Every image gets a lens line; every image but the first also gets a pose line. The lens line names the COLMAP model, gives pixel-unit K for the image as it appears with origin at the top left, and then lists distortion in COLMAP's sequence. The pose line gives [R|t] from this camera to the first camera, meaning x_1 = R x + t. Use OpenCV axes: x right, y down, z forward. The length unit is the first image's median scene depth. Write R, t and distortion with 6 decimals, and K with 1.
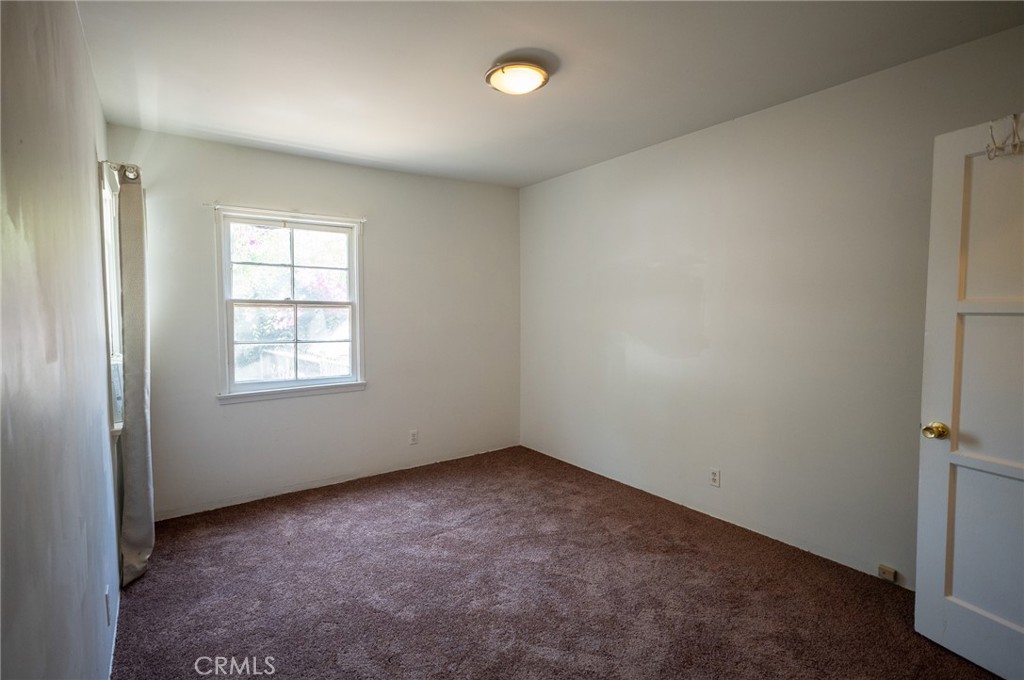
lens RADIAL K [[506.4, 0, 512.0], [0, 506.4, 340.0], [0, 0, 1]] dist [-0.001995, 0.000046]
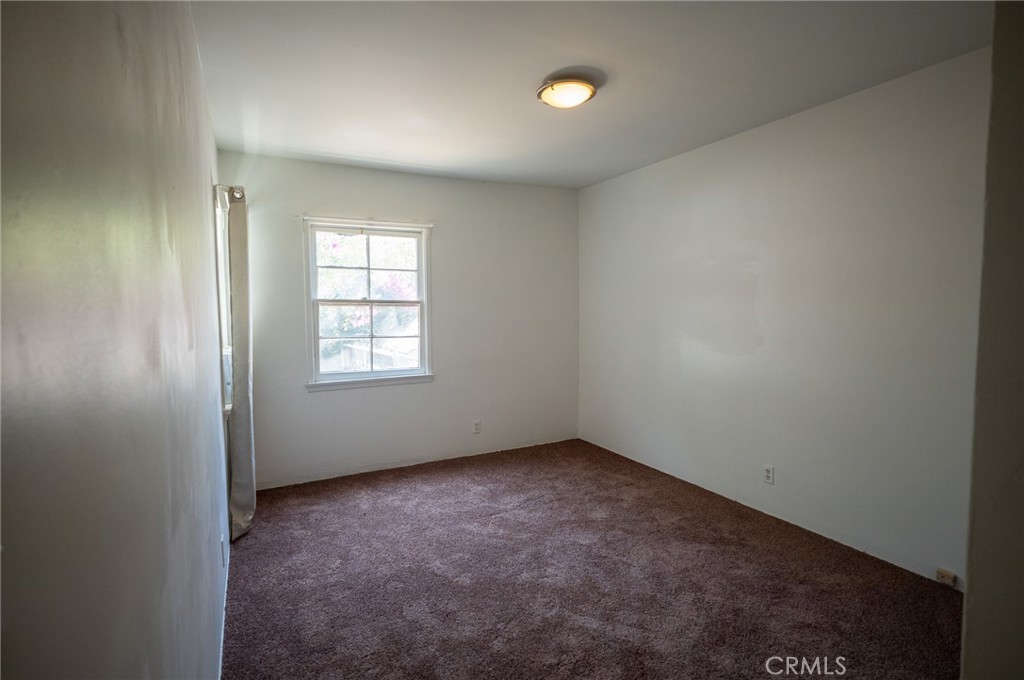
lens RADIAL K [[509.6, 0, 511.6], [0, 509.6, 343.2], [0, 0, 1]] dist [0.003215, 0.000664]
pose [[0.990258, 0.007238, -0.139059, 0.043691], [-0.005492, 0.999901, 0.012936, 0.001149], [0.139138, -0.012046, 0.990200, -0.085396]]
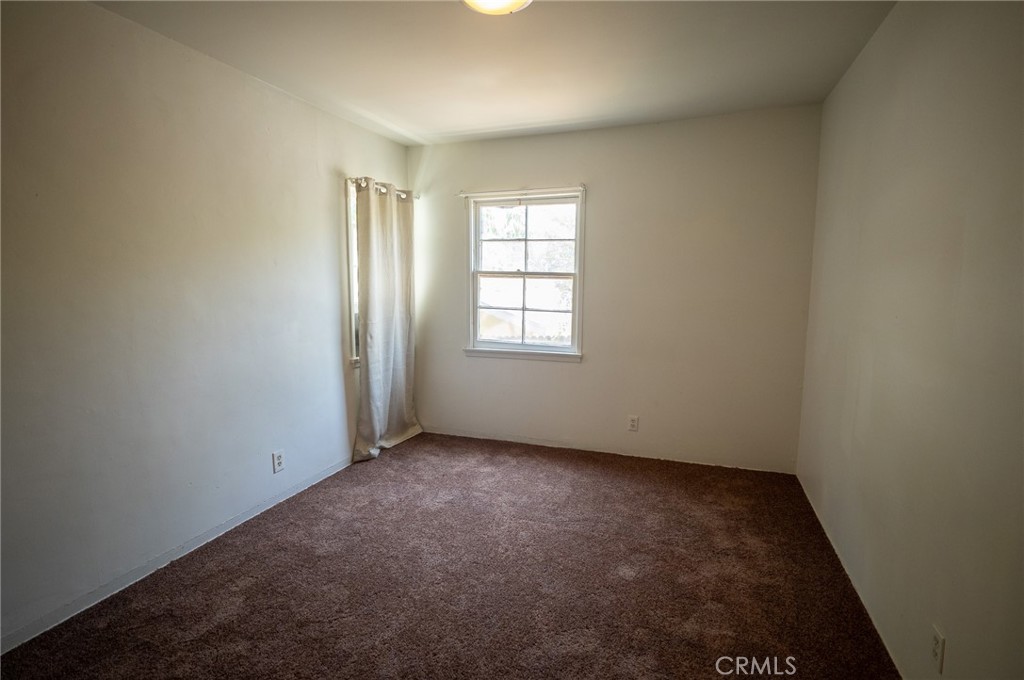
lens RADIAL K [[506.4, 0, 512.0], [0, 506.4, 340.0], [0, 0, 1]] dist [-0.001995, 0.000046]
pose [[0.558177, 0.106175, -0.822901, 0.627614], [-0.057852, 0.994345, 0.089055, -0.035723], [0.827703, -0.002102, 0.561163, 0.478371]]
